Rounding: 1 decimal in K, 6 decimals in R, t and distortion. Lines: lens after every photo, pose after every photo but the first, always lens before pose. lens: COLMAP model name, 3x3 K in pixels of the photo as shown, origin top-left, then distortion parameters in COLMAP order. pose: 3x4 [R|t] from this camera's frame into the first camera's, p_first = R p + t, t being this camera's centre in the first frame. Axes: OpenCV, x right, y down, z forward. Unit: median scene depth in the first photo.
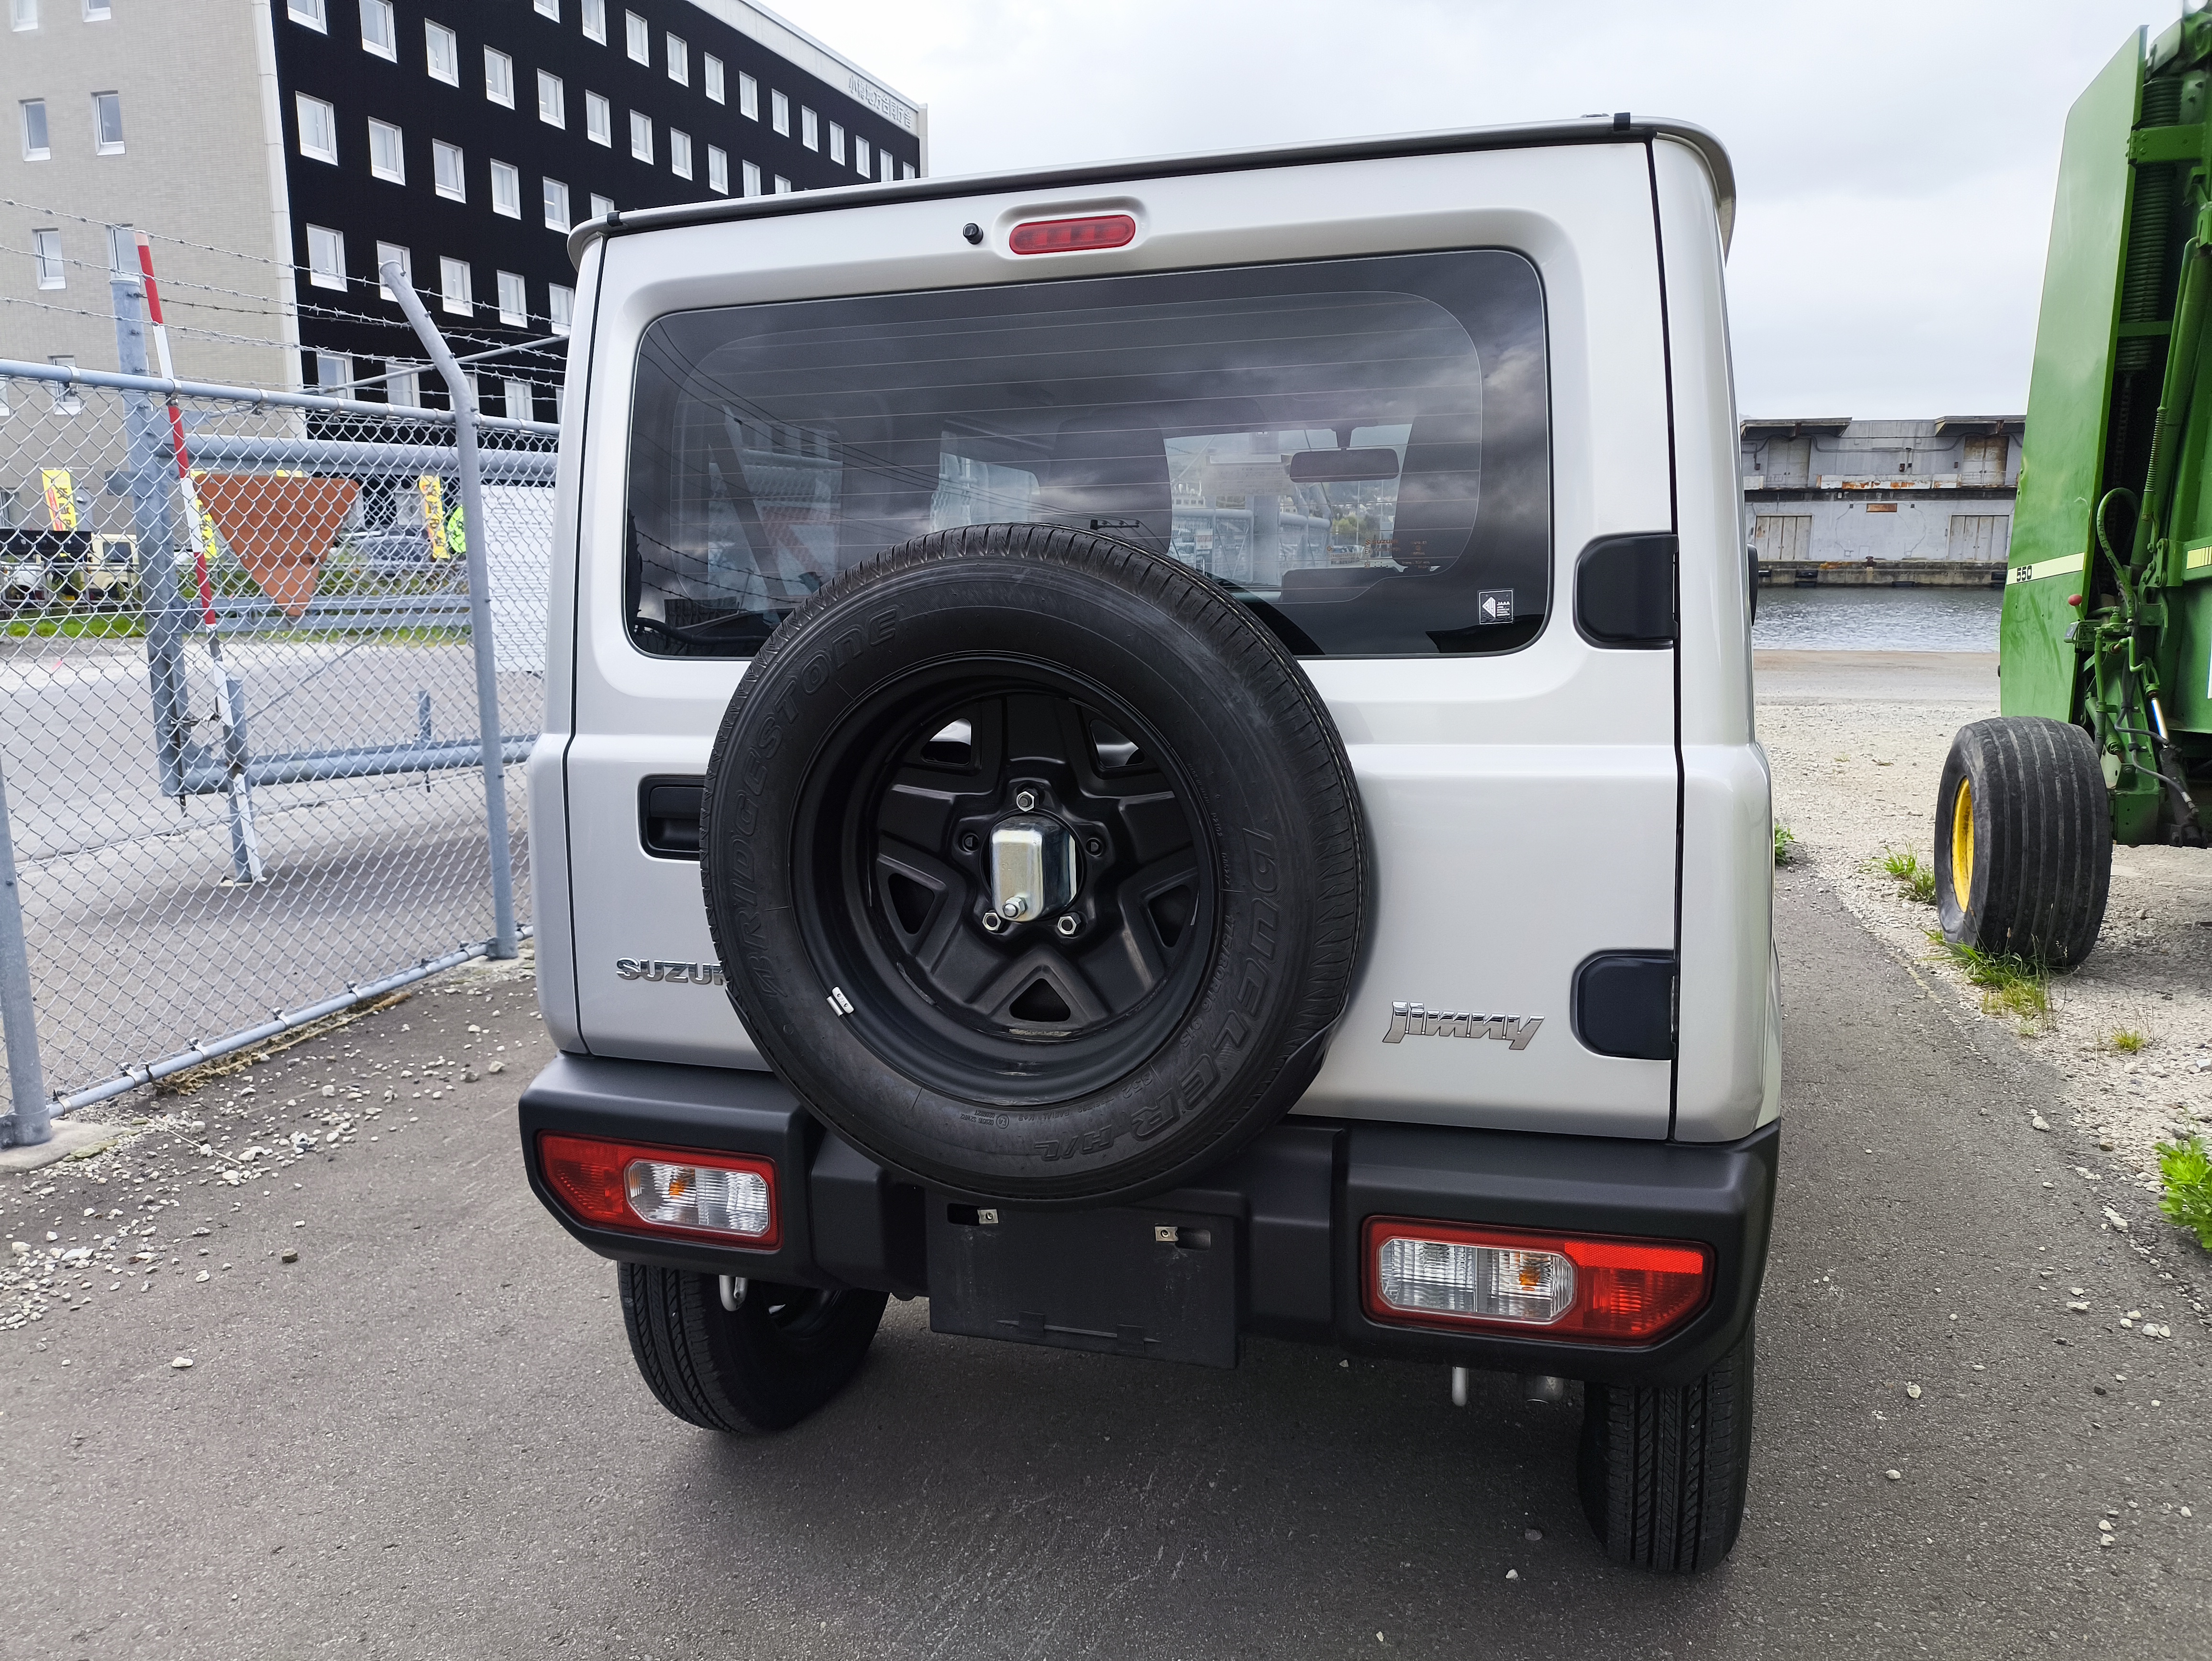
lens RADIAL K [[1642.2, 0, 1107.7], [0, 1642.2, 829.7], [0, 0, 1]] dist [0.049197, -0.058784]
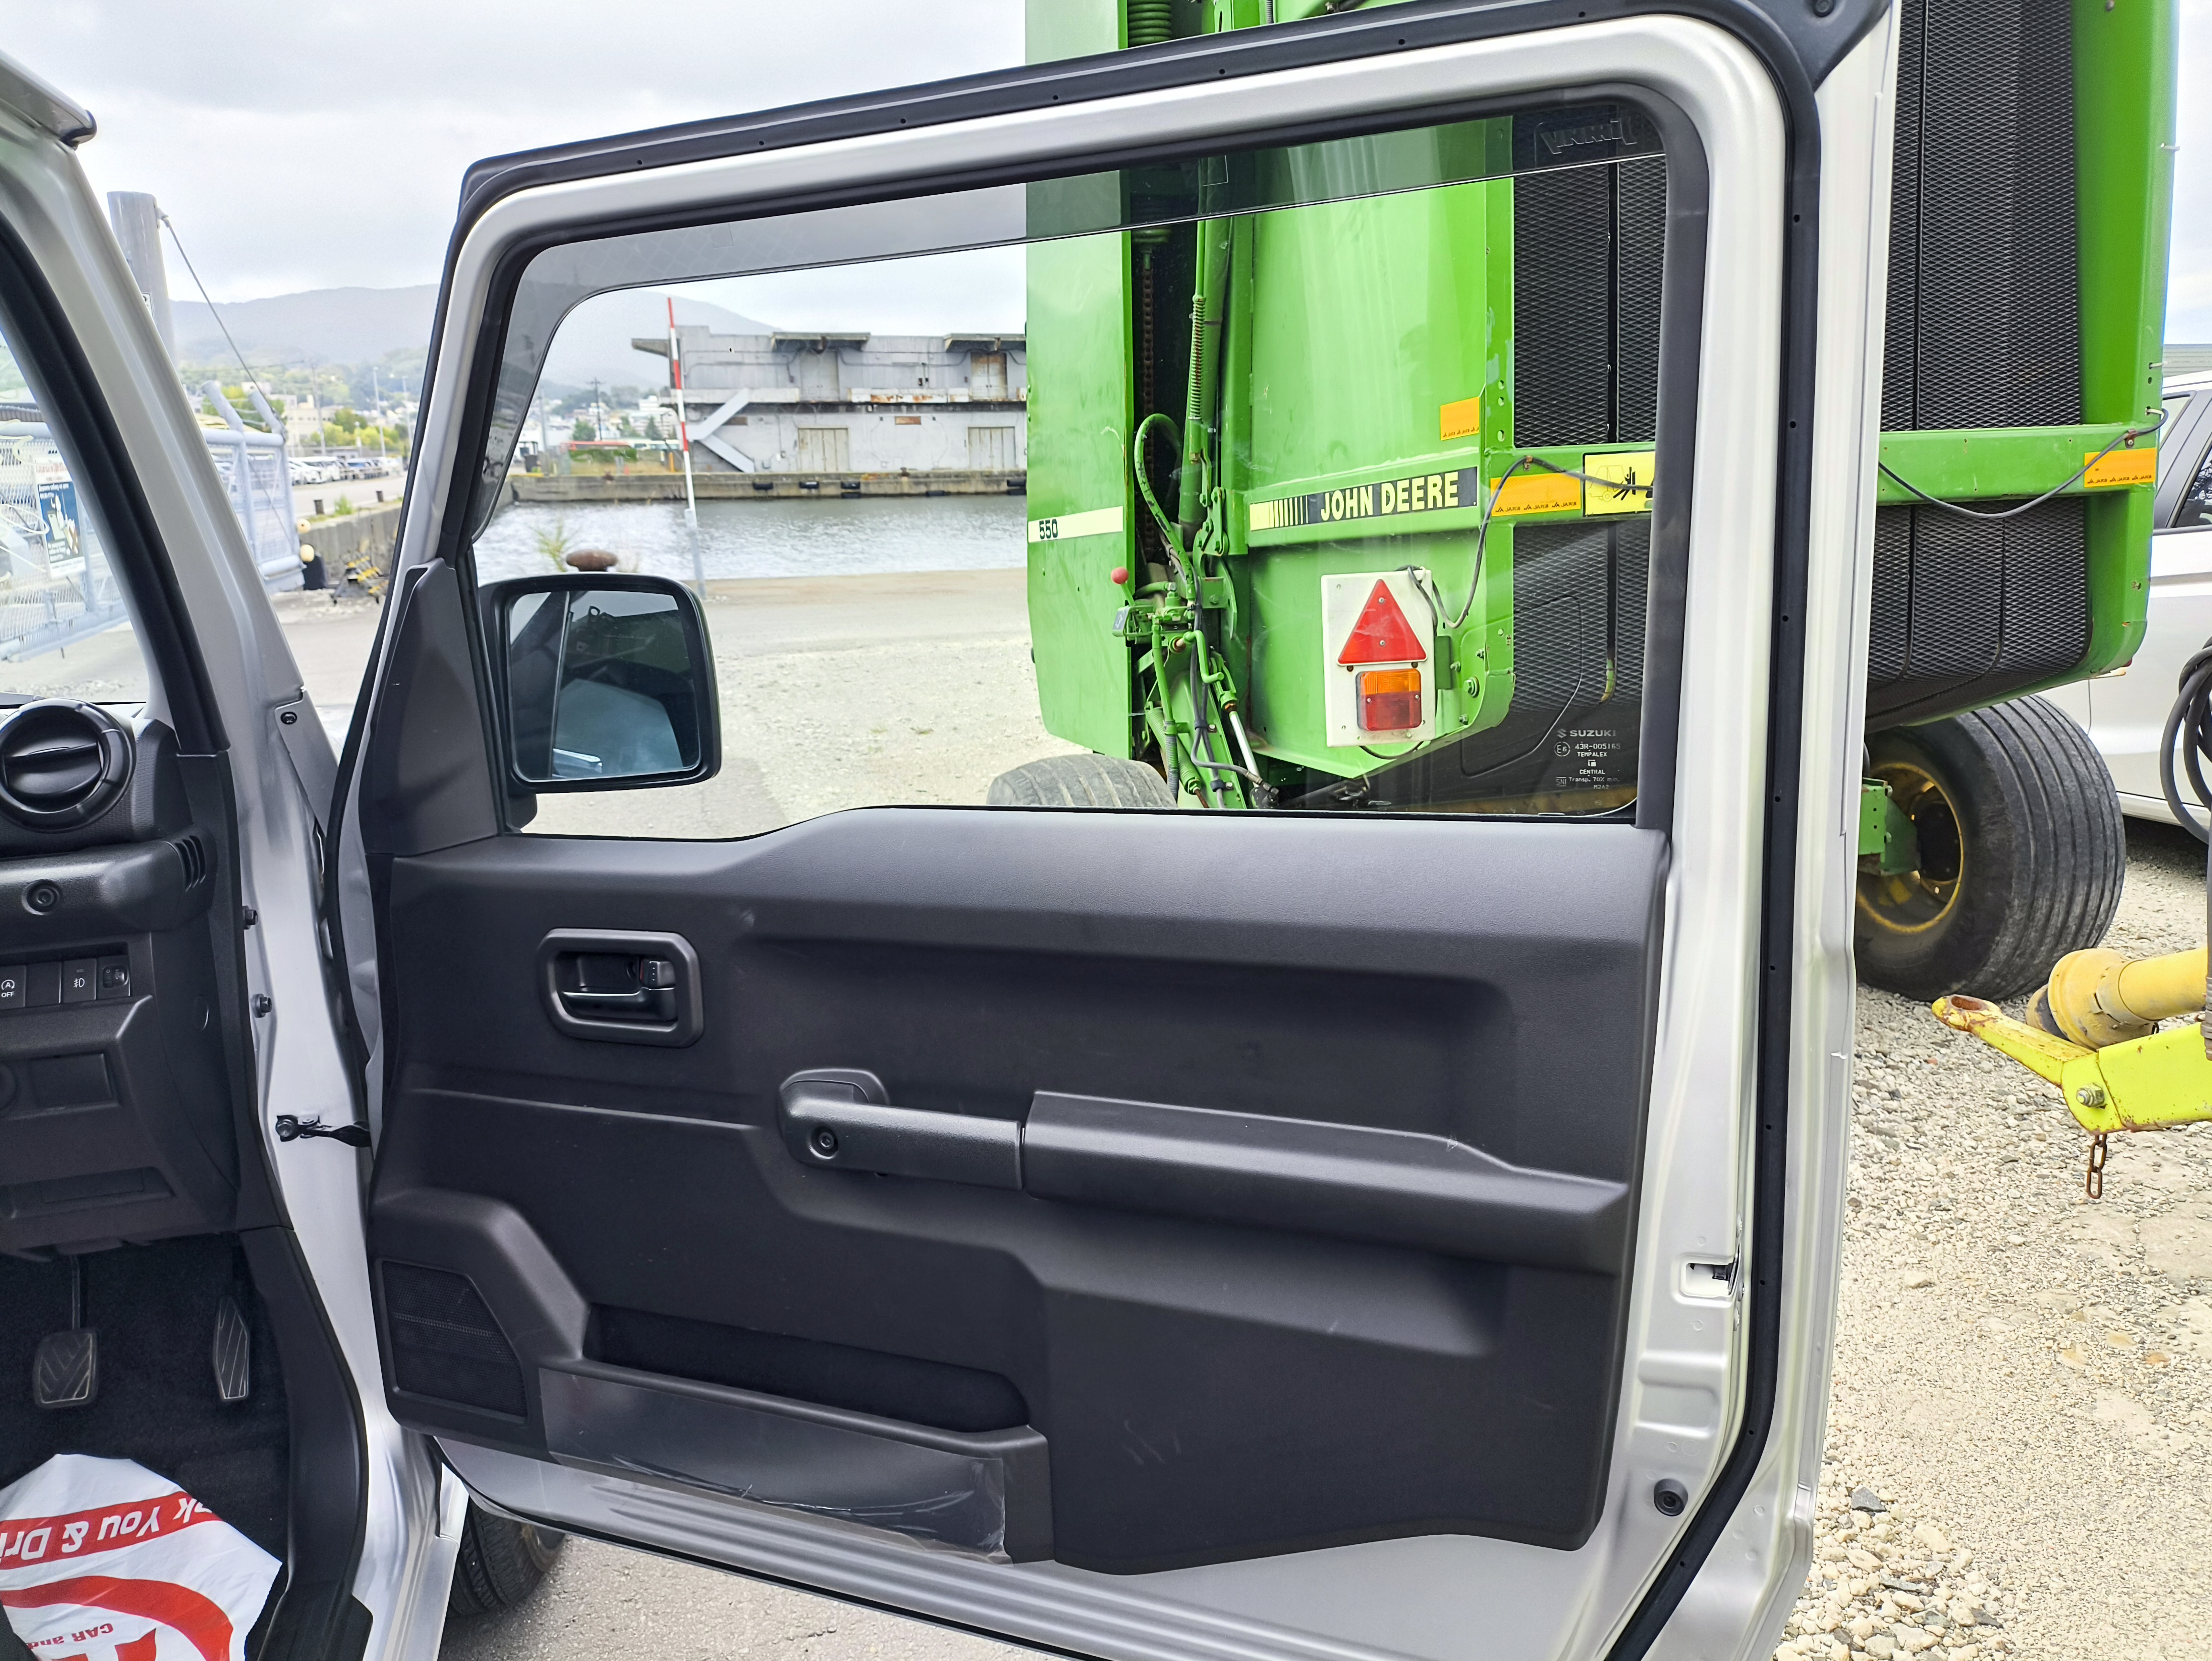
lens RADIAL K [[1642.2, 0, 1154.7], [0, 1642.2, 846.6], [0, 0, 1]] dist [0.049197, -0.058784]
pose [[0.840202, -0.141205, 0.523566, 0.061771], [0.109217, 0.989781, 0.091676, -0.025151], [-0.531161, -0.019844, 0.847038, 0.115149]]
